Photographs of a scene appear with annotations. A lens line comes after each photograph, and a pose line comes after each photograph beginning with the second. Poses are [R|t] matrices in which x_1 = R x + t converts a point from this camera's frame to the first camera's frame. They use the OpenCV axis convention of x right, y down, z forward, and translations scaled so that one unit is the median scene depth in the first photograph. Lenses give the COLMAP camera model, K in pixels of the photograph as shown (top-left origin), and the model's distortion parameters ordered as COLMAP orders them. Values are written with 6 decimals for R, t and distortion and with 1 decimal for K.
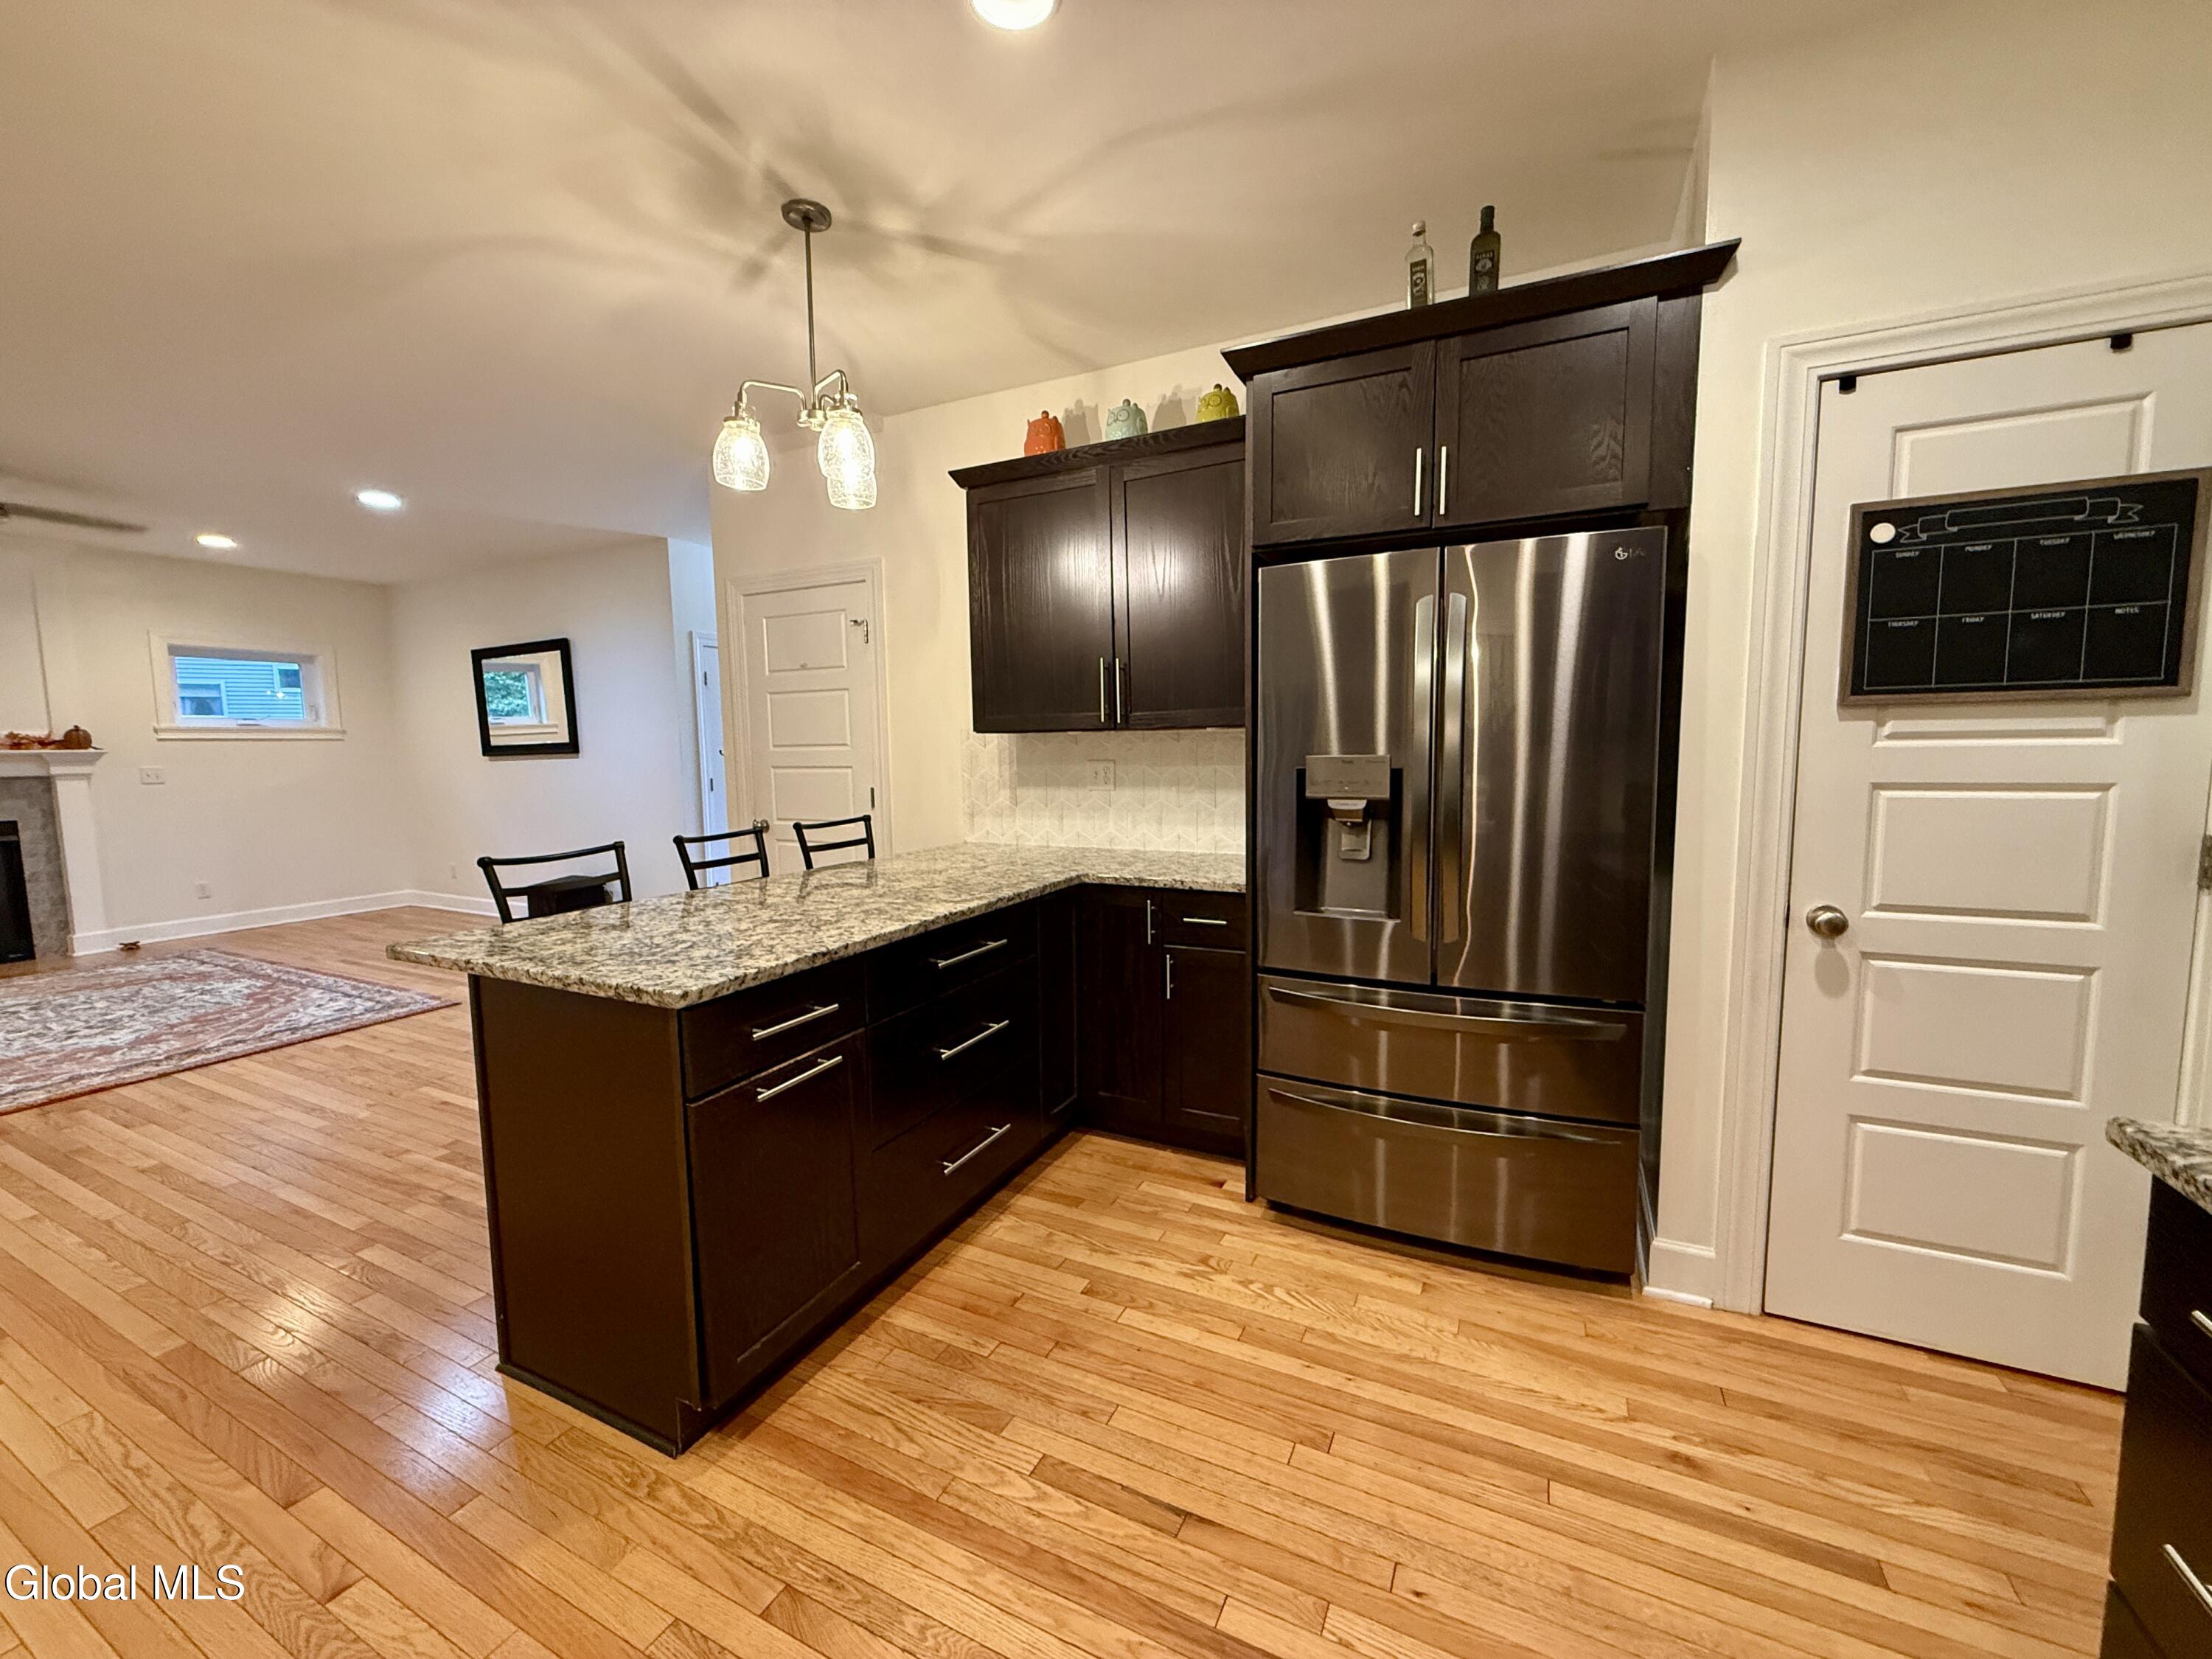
lens RADIAL K [[879.5, 0, 1099.5], [0, 879.5, 831.4], [0, 0, 1]] dist [-0.001006, 0.000322]
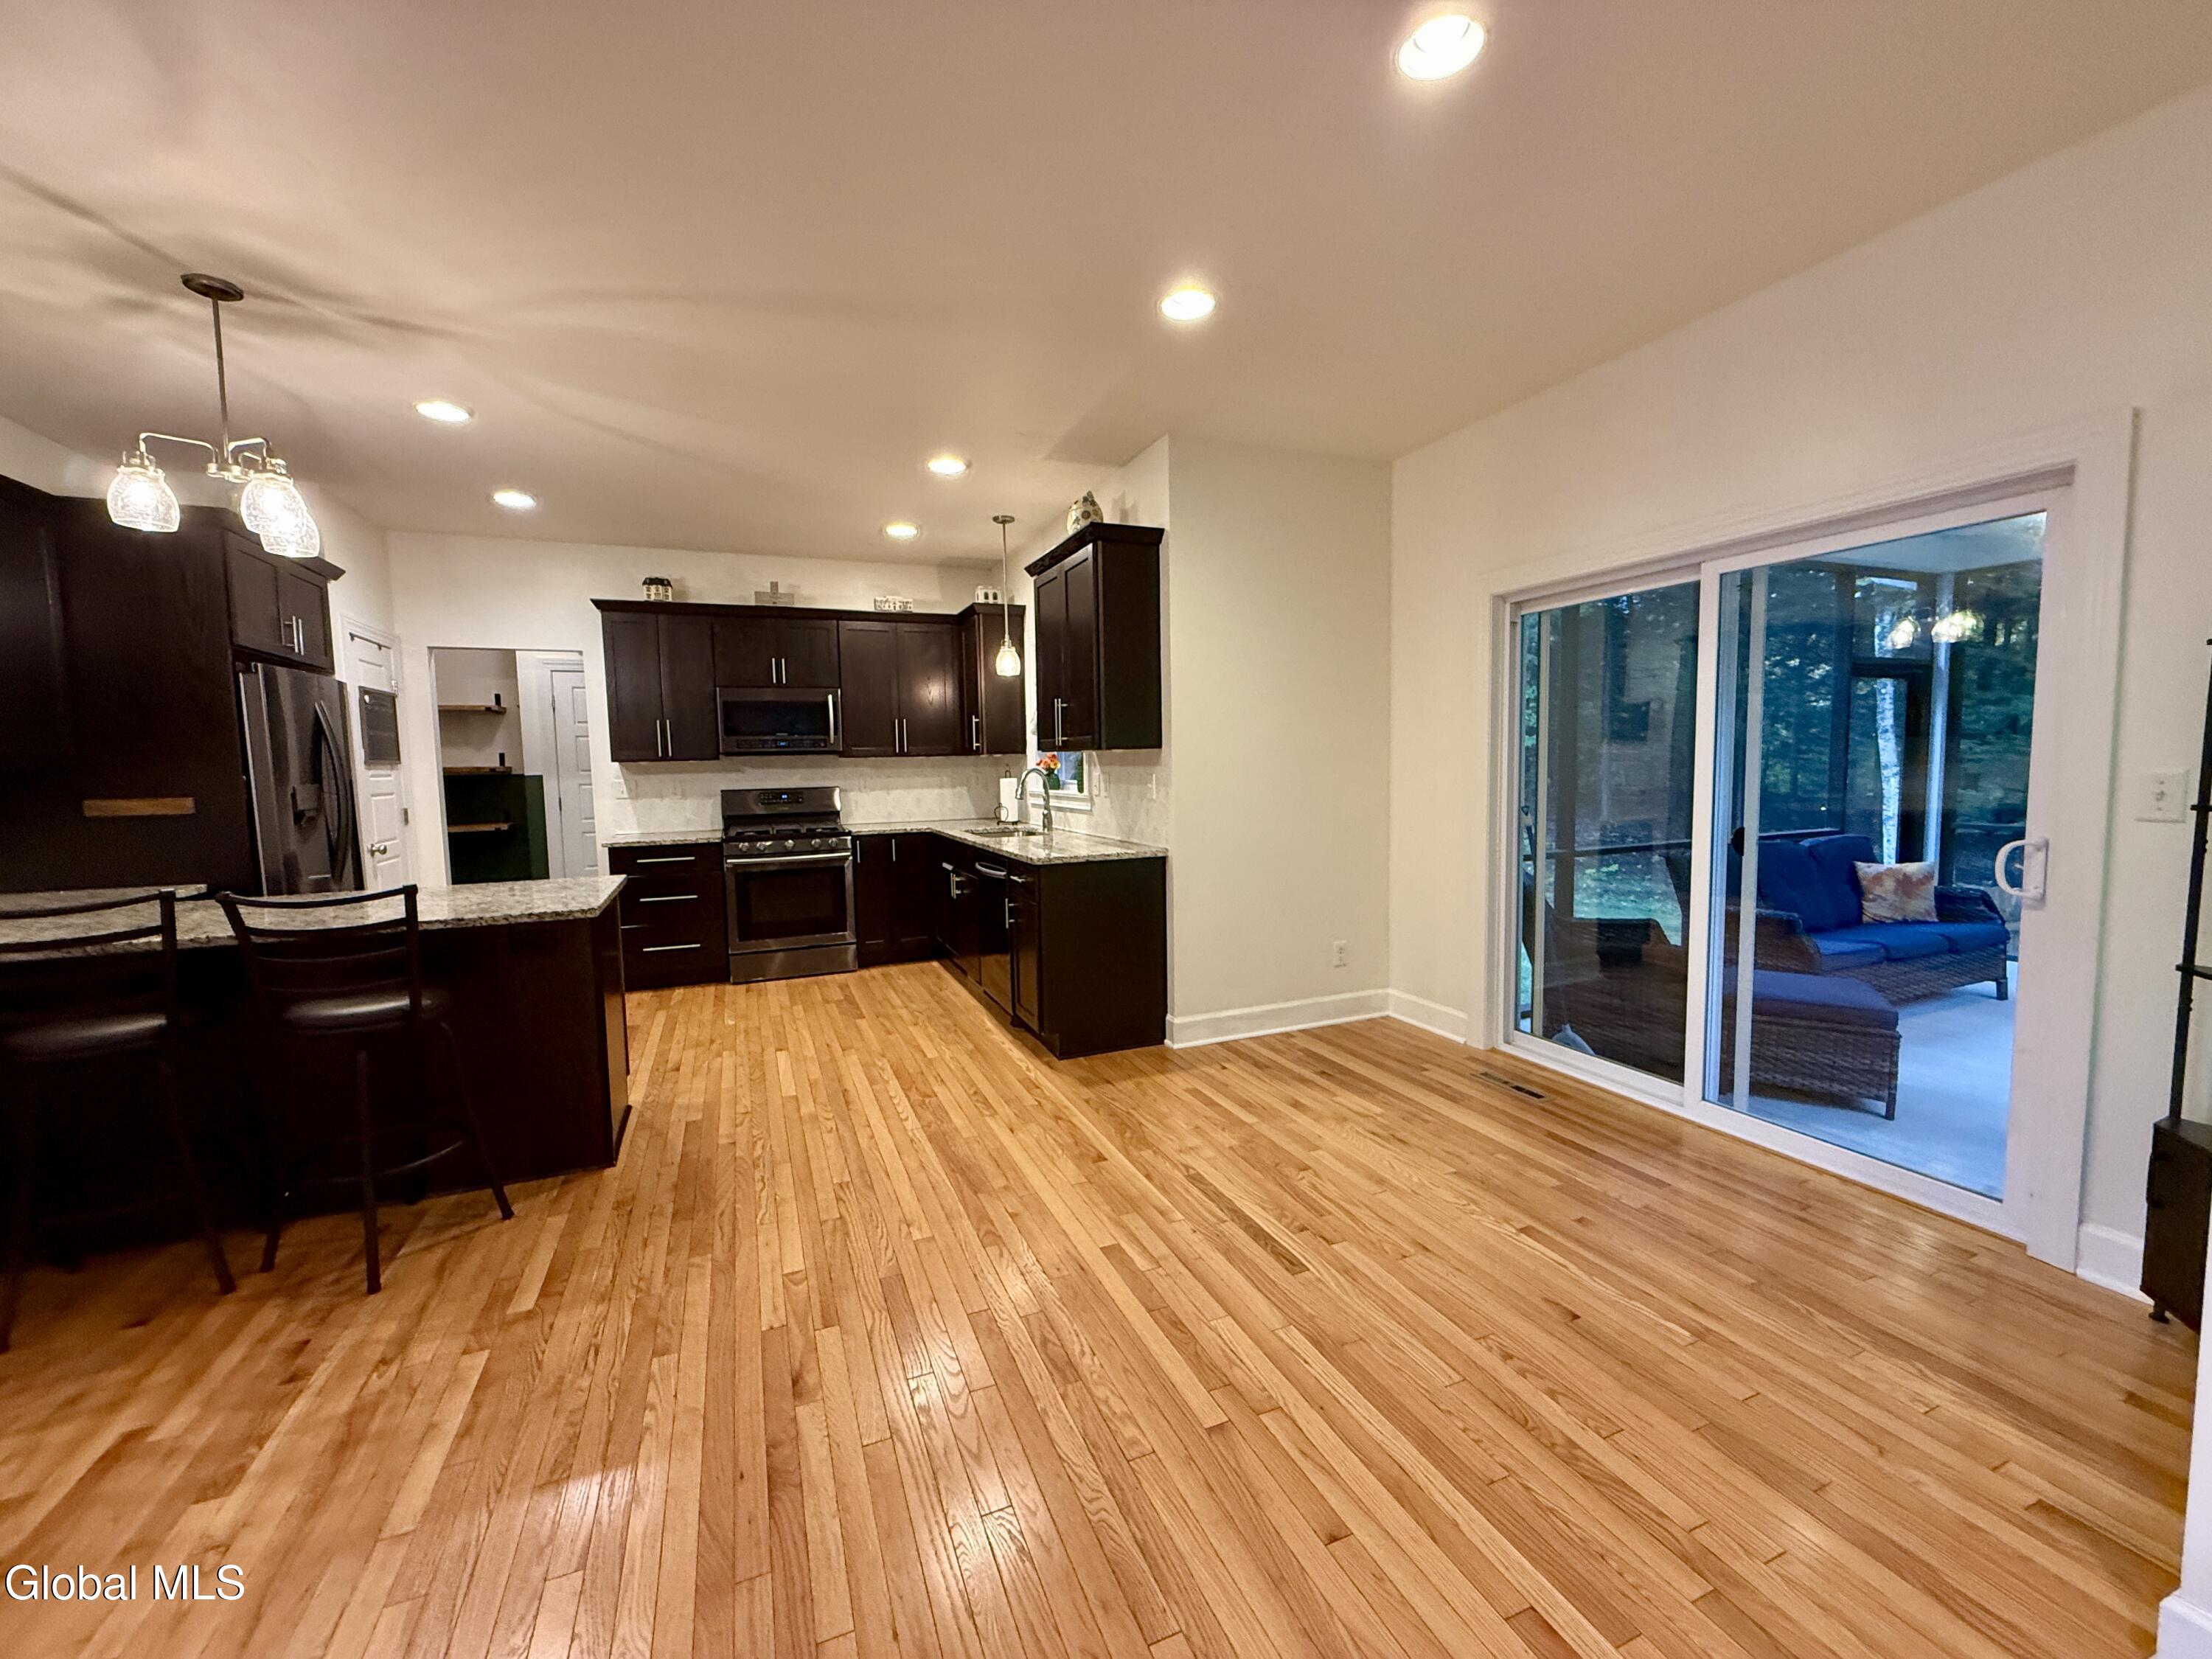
lens RADIAL K [[879.5, 0, 1102.4], [0, 879.5, 831.8], [0, 0, 1]] dist [-0.001006, 0.000322]
pose [[-0.757164, -0.025846, 0.652713, -1.945116], [0.090029, 0.985553, 0.143461, -0.099274], [-0.646991, 0.167386, -0.743898, 1.247108]]
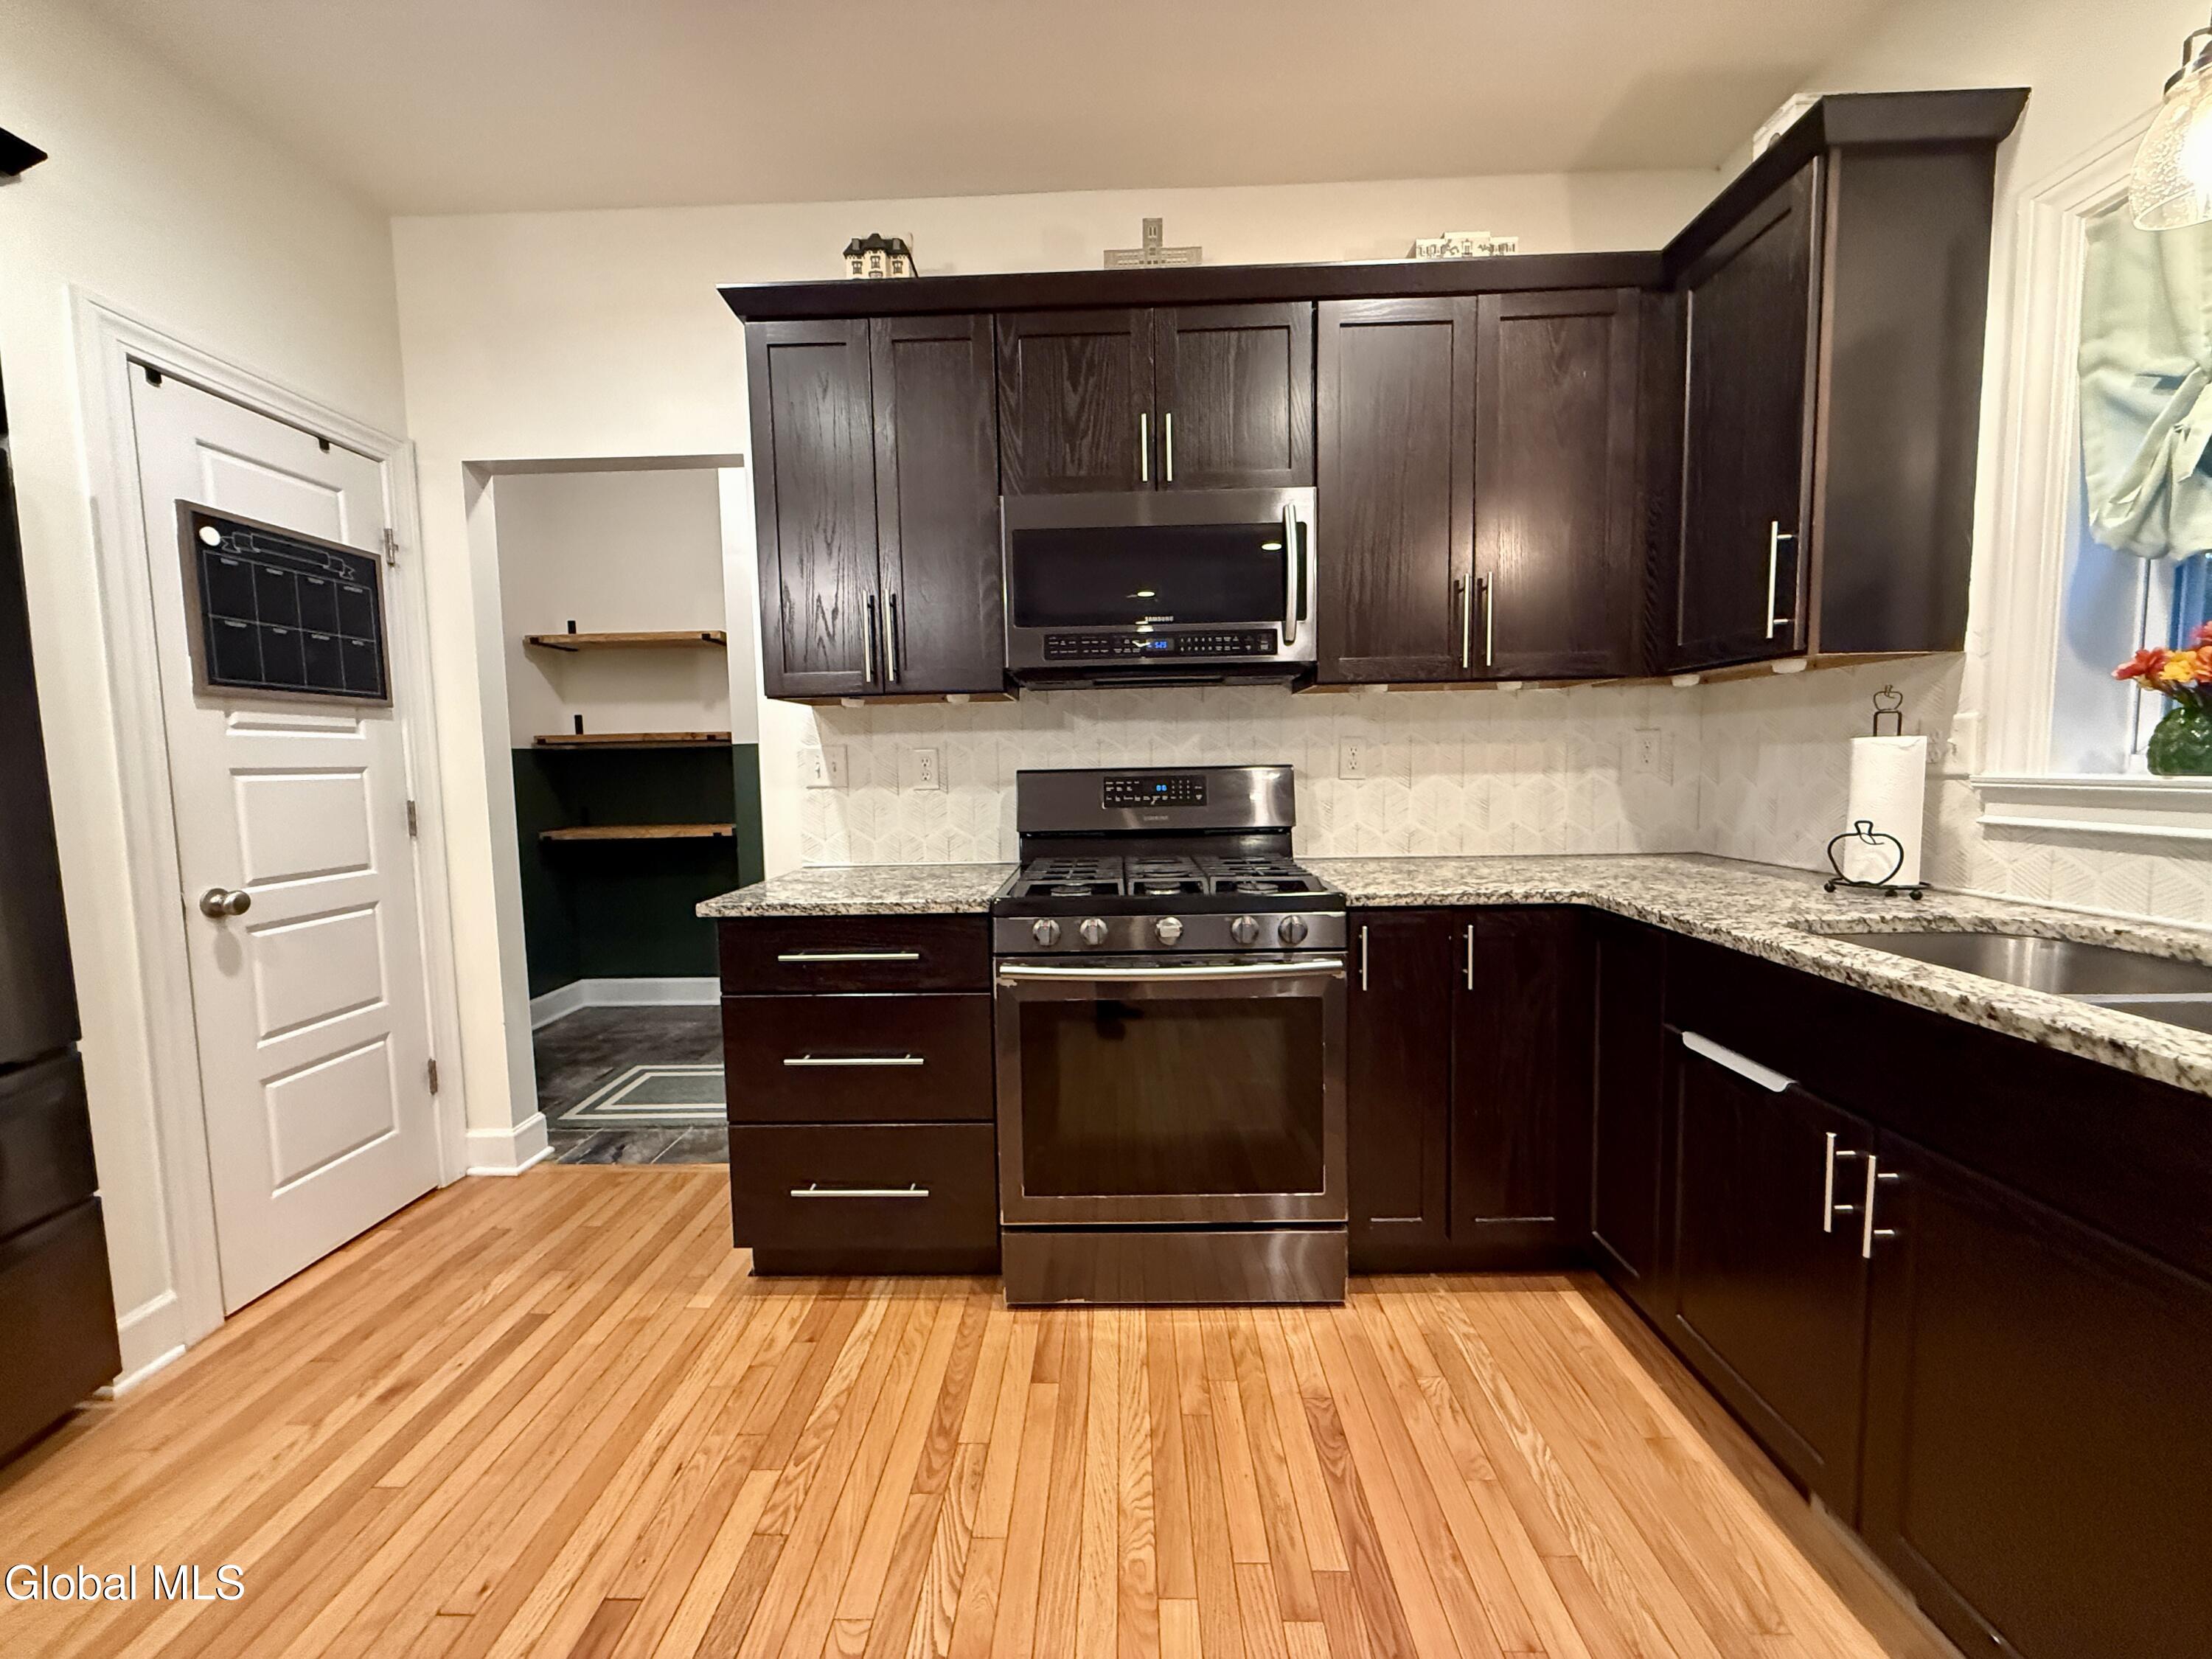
lens RADIAL K [[879.5, 0, 1103.2], [0, 879.5, 829.4], [0, 0, 1]] dist [-0.001006, 0.000322]
pose [[-0.428234, -0.049574, 0.902307, -0.443415], [0.109723, 0.988254, 0.106371, 0.016816], [-0.896982, 0.144556, -0.417764, 0.405557]]
